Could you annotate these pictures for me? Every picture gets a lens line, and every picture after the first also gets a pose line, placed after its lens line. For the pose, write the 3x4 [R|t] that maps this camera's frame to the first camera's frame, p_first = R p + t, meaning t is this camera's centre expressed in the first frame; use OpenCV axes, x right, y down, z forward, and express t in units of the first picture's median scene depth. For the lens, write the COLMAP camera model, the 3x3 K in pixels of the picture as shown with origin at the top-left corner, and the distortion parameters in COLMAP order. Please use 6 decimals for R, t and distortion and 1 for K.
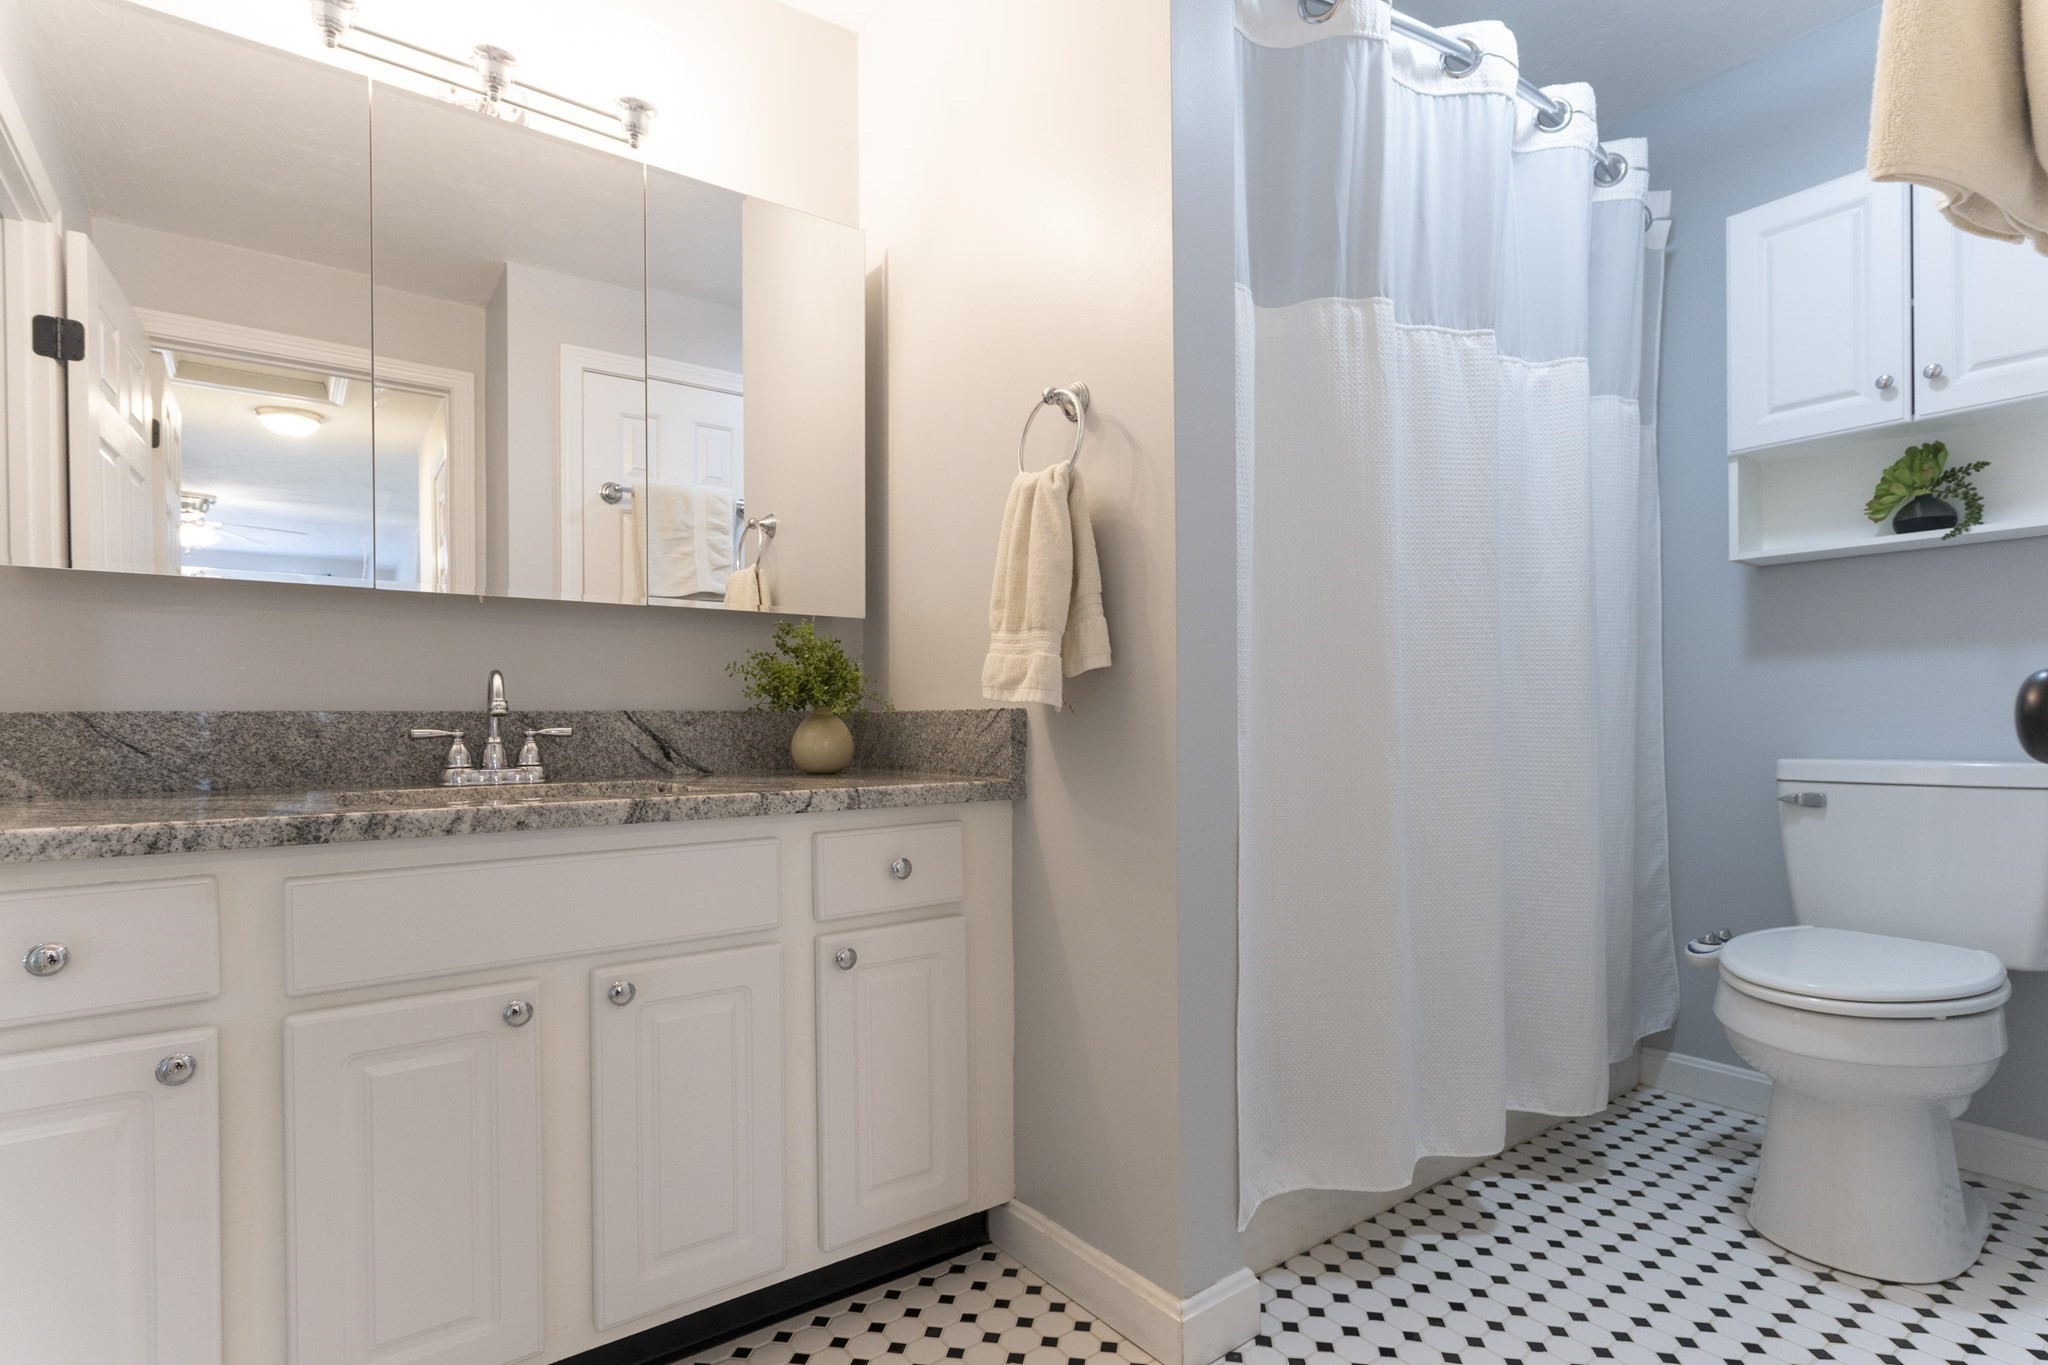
lens RADIAL K [[996.4, 0, 1035.4], [0, 996.4, 729.0], [0, 0, 1]] dist [0.000922, 0.000211]
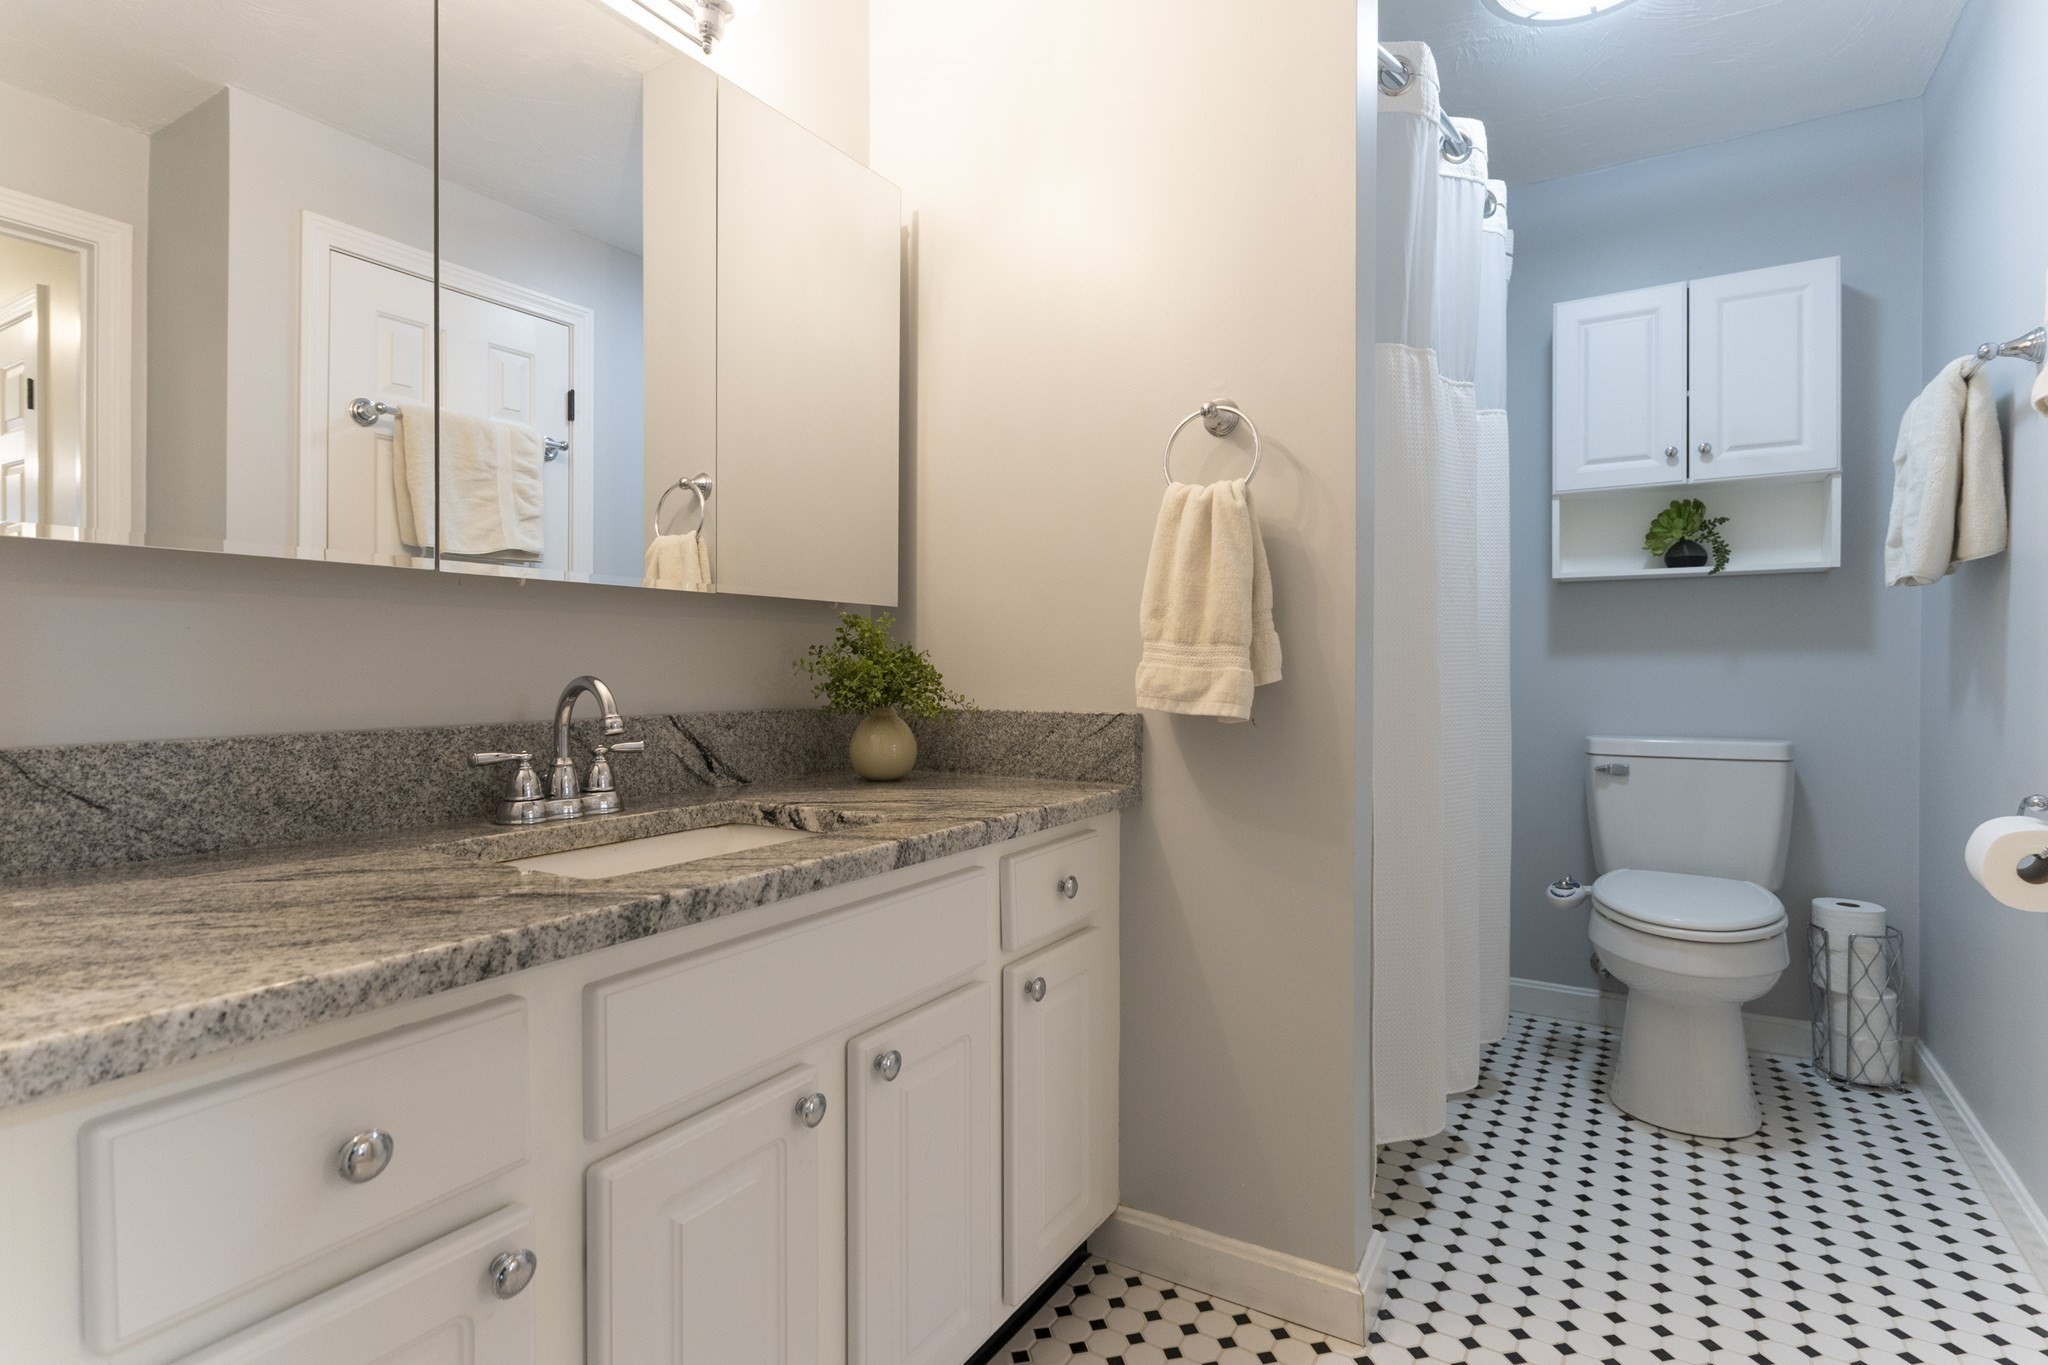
lens RADIAL K [[991.2, 0, 1027.8], [0, 991.2, 676.8], [0, 0, 1]] dist [0.002286, -0.000057]
pose [[0.927131, 0.002161, 0.374731, -0.490185], [-0.002690, 0.999996, 0.000889, -0.057863], [-0.374727, -0.001832, 0.927133, 0.120977]]
